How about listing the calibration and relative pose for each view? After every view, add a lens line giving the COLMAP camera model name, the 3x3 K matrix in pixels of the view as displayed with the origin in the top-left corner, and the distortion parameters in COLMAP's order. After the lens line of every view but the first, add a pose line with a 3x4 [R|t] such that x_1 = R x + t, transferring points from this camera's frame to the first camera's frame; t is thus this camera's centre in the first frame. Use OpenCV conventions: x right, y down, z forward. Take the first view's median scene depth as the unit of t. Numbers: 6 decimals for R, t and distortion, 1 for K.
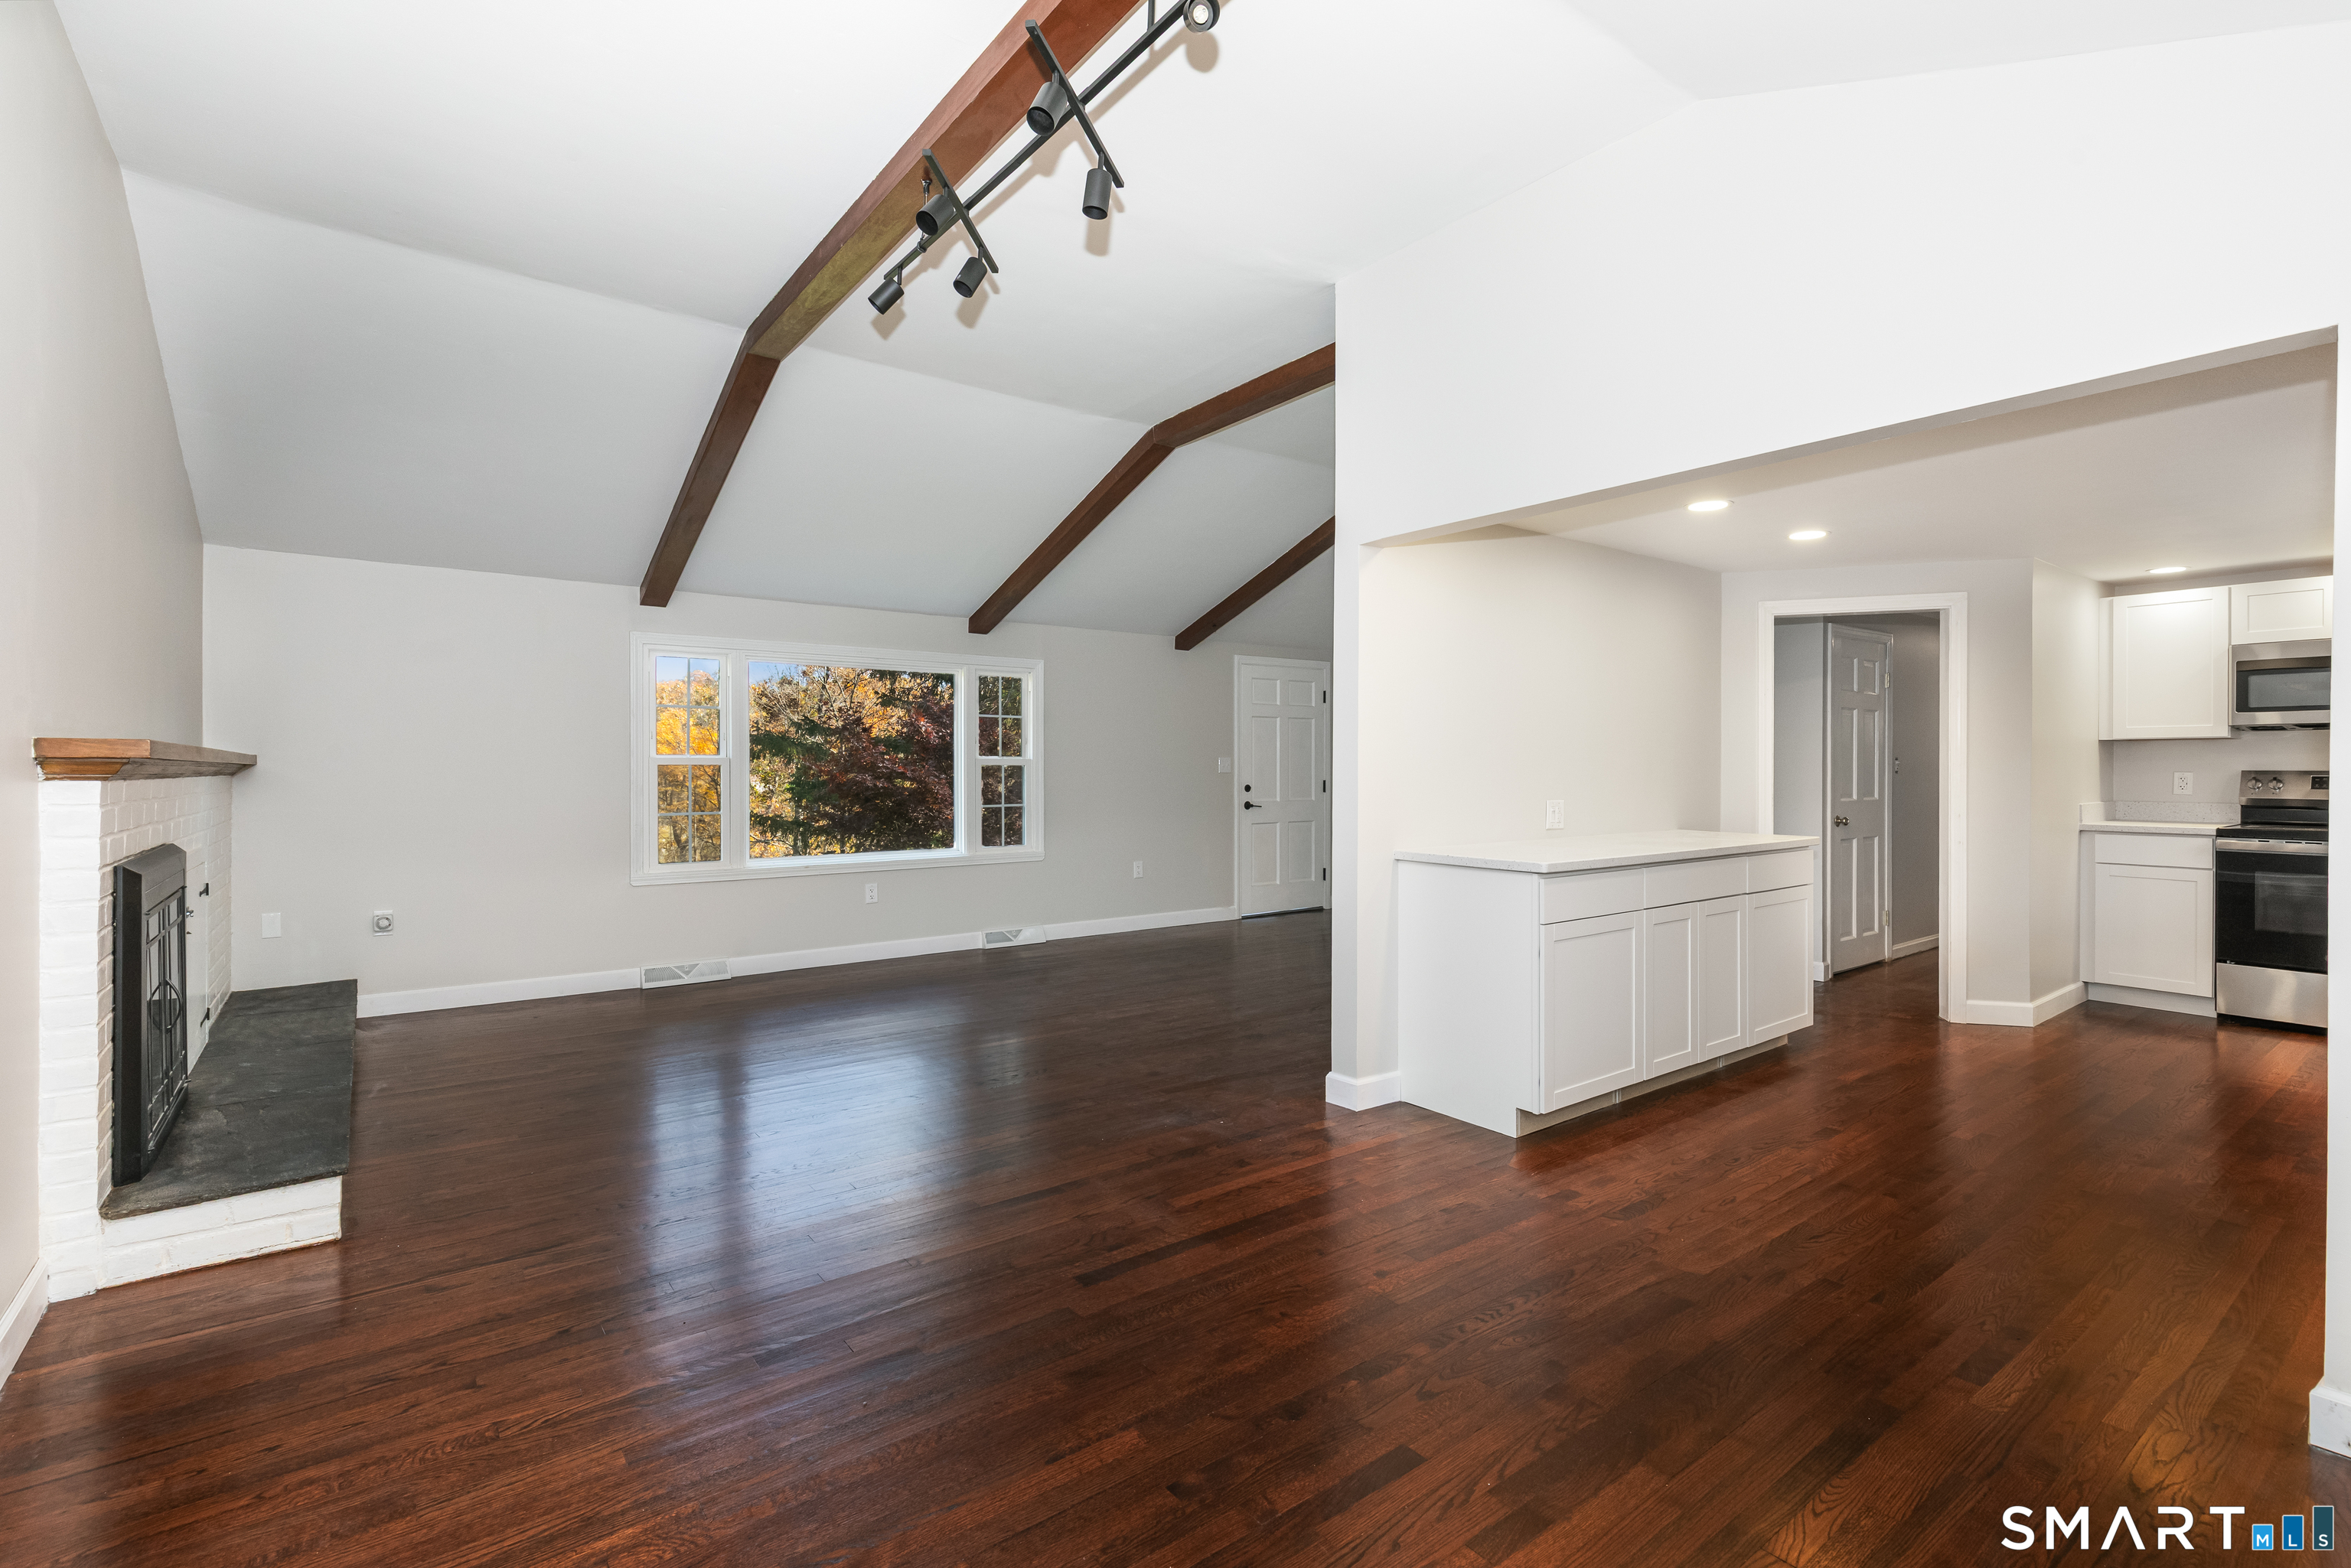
lens RADIAL K [[1077.5, 0, 1181.3], [0, 1077.5, 777.1], [0, 0, 1]] dist [0.000029, -0.000182]
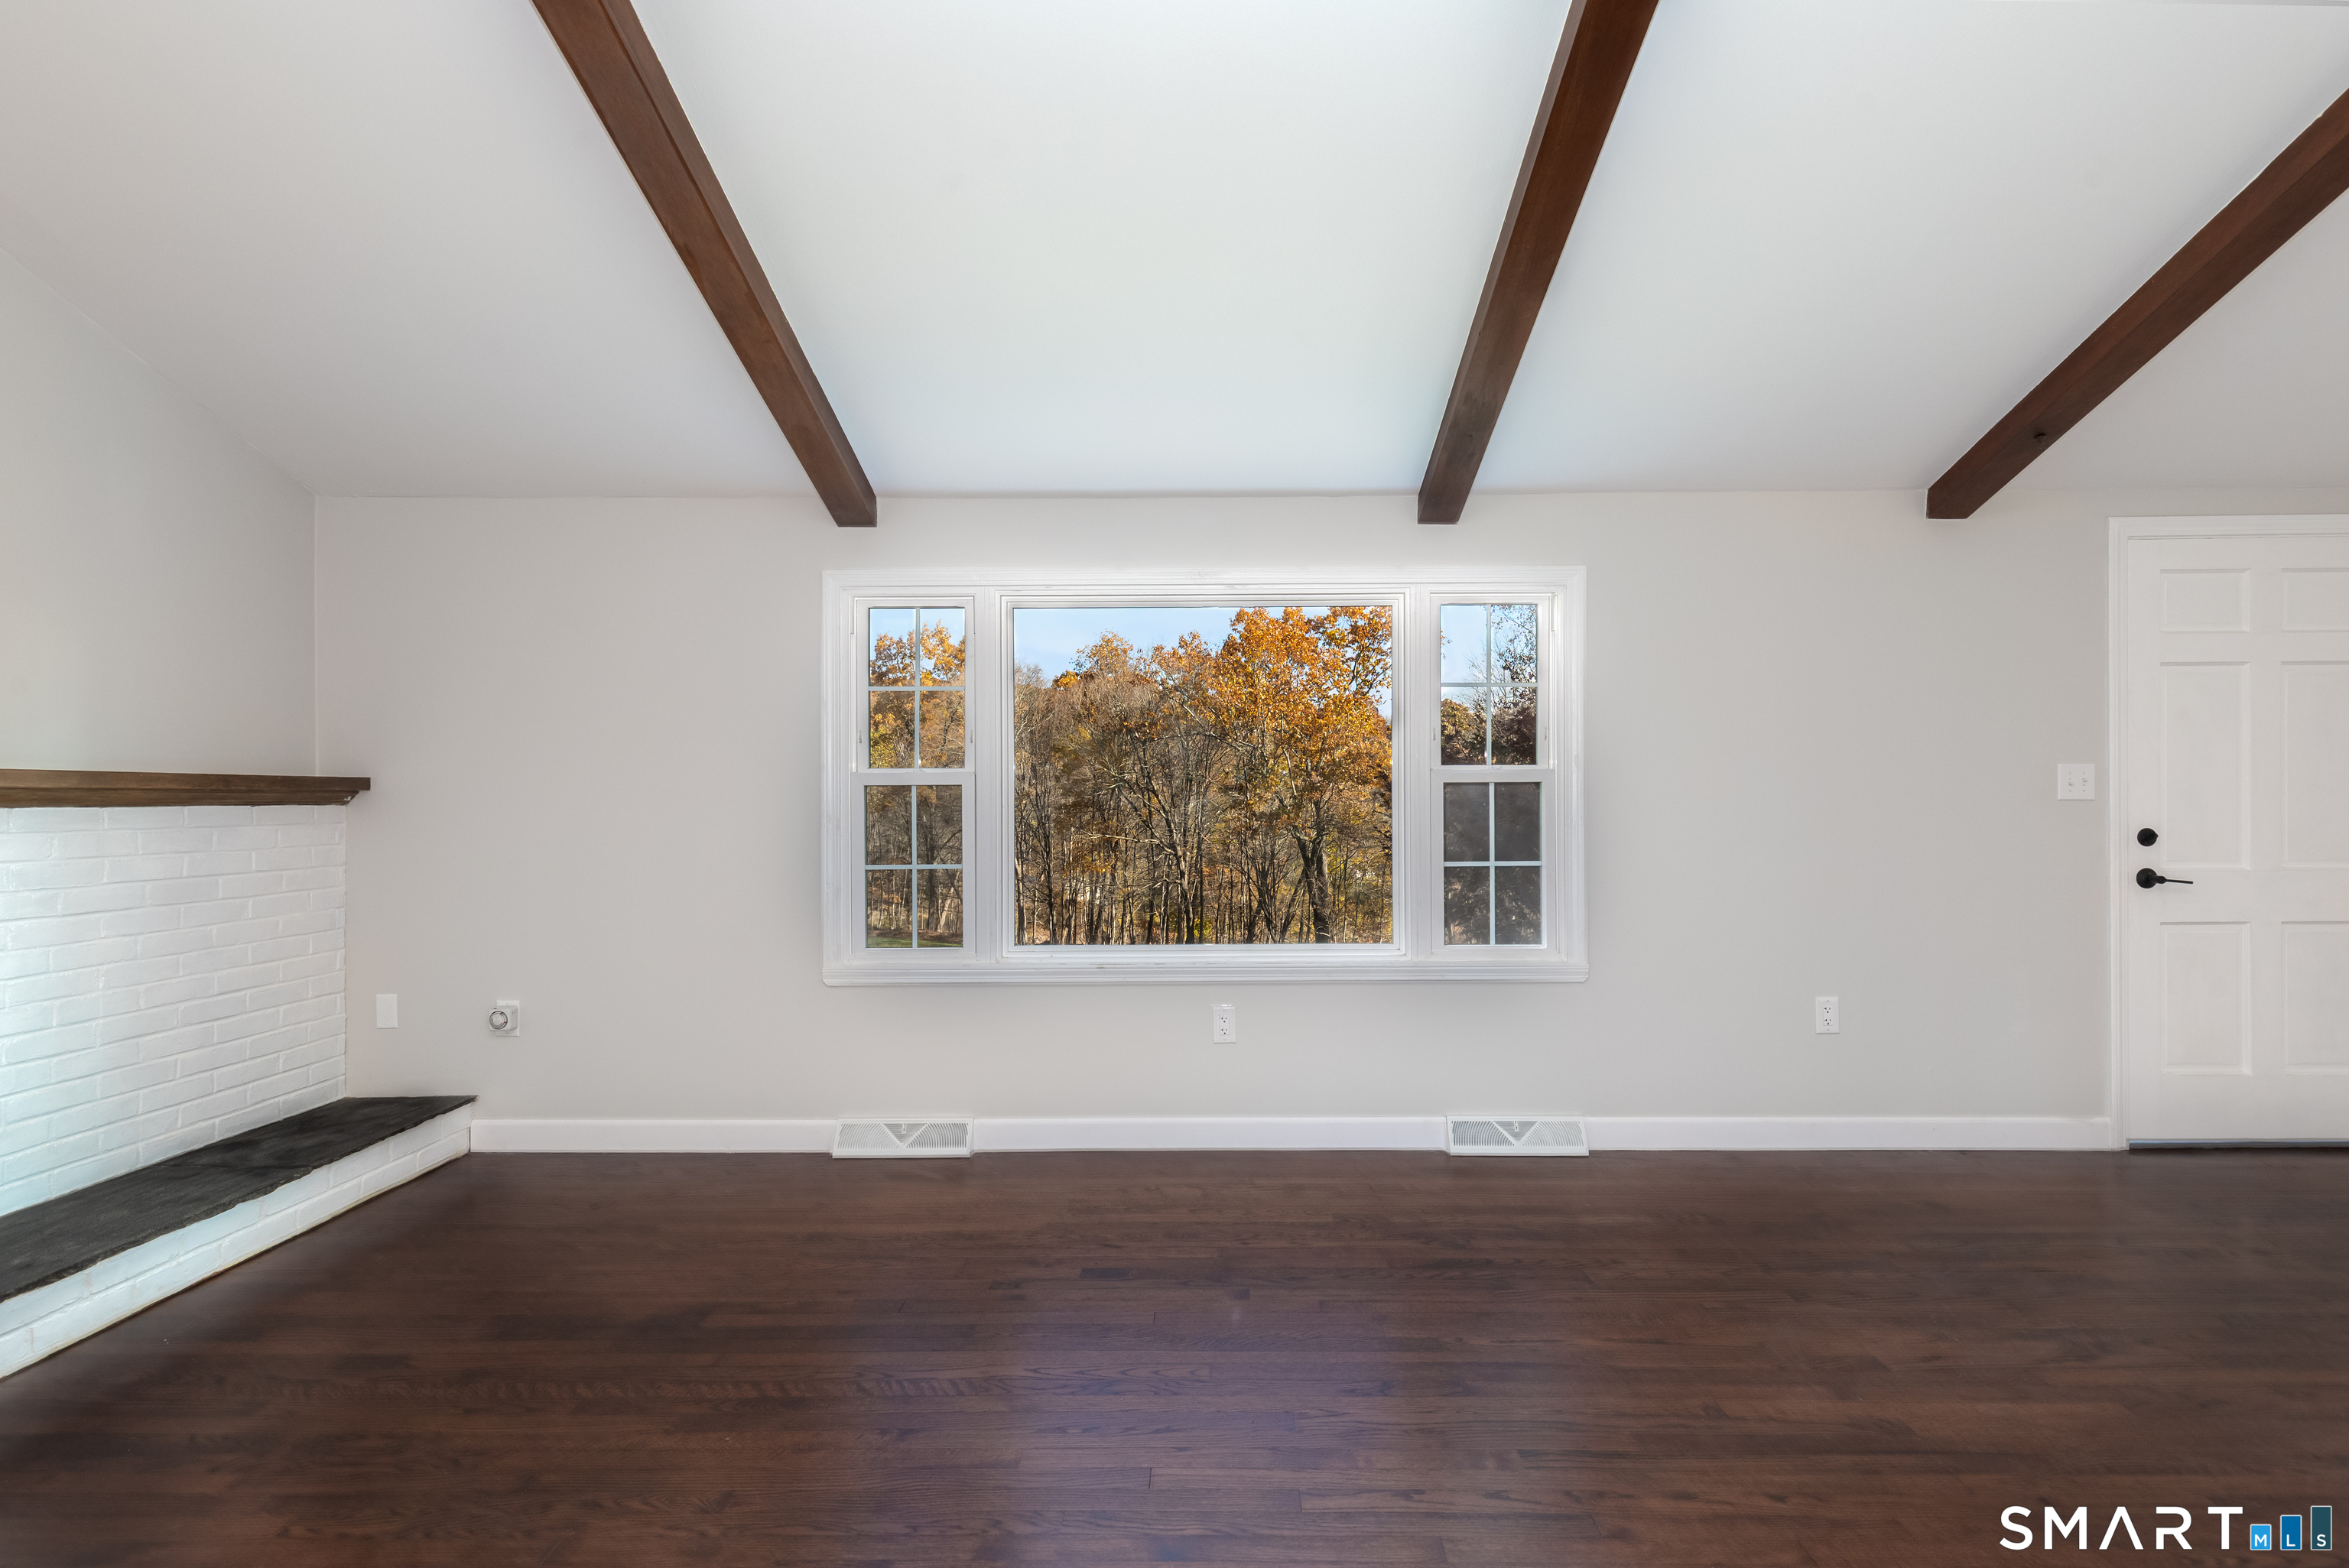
lens RADIAL K [[1068.3, 0, 1194.4], [0, 1068.3, 797.4], [0, 0, 1]] dist [0.007701, -0.000259]
pose [[0.792543, 0.000565, -0.609816, 0.025455], [-0.004219, 0.999981, -0.004556, -0.001812], [0.609802, 0.006183, 0.792530, 0.518779]]
